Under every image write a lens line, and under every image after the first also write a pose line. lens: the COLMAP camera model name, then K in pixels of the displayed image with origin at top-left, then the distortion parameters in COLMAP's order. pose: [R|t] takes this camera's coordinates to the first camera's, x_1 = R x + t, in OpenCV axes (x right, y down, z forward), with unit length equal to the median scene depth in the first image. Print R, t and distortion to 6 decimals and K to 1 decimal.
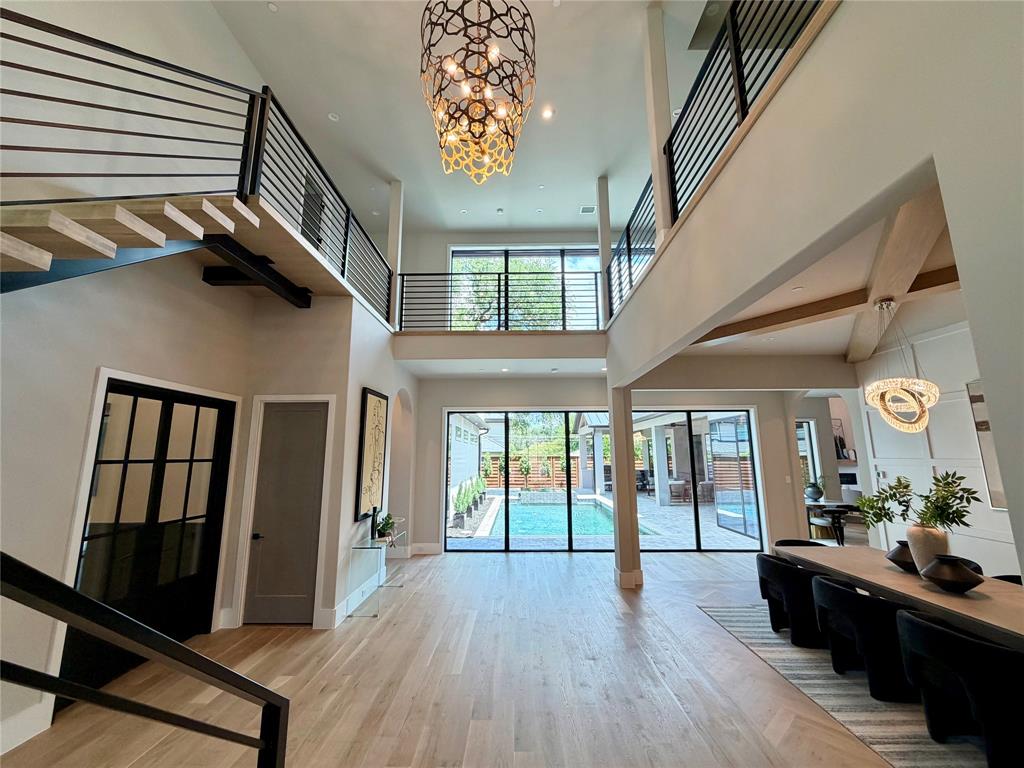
lens RADIAL K [[408.9, 0, 510.9], [0, 408.9, 382.5], [0, 0, 1]] dist [0.000748, 0.000126]
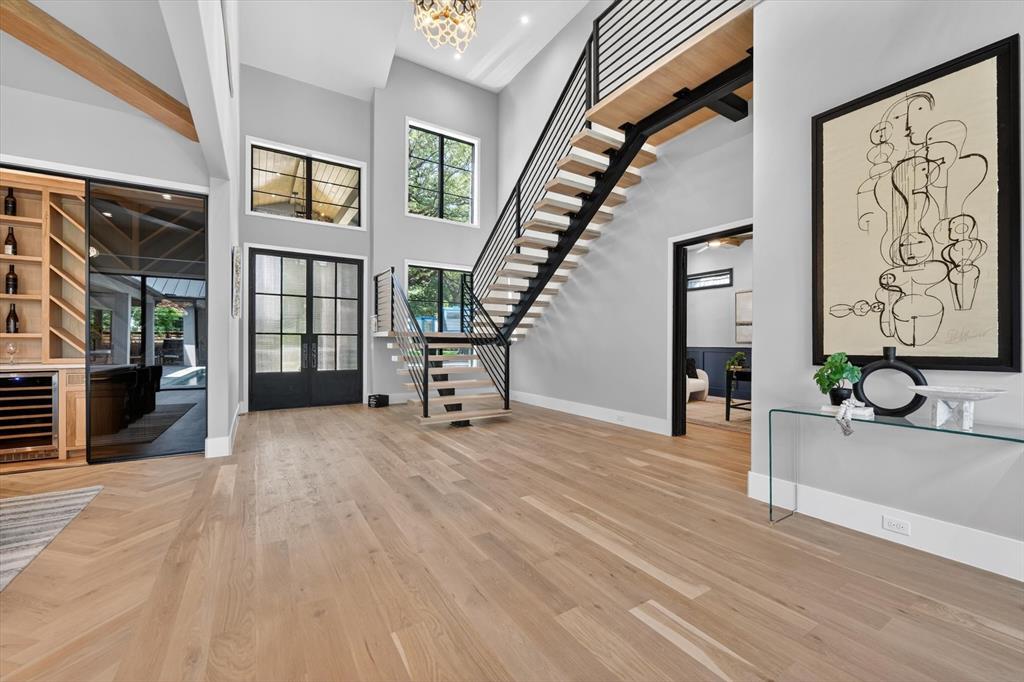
lens RADIAL K [[407.6, 0, 511.3], [0, 407.6, 342.3], [0, 0, 1]] dist [-0.003738, -0.000268]
pose [[-0.840360, -0.000428, -0.542029, 0.293735], [0.092840, 0.985108, -0.144717, 0.399091], [0.534019, -0.171937, -0.827805, 1.403653]]
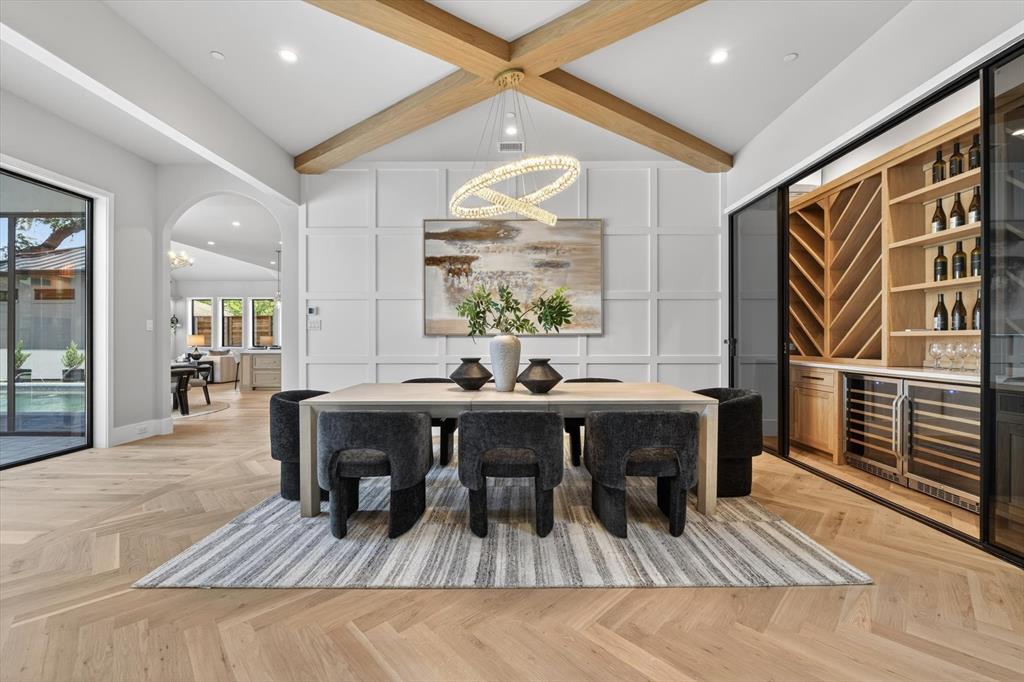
lens RADIAL K [[407.6, 0, 515.9], [0, 407.6, 338.5], [0, 0, 1]] dist [-0.003738, -0.000268]
pose [[-0.014393, 0.013482, 0.999806, 0.081223], [-0.173705, 0.984671, -0.015779, 0.297139], [-0.984693, -0.173898, -0.011830, 0.787758]]
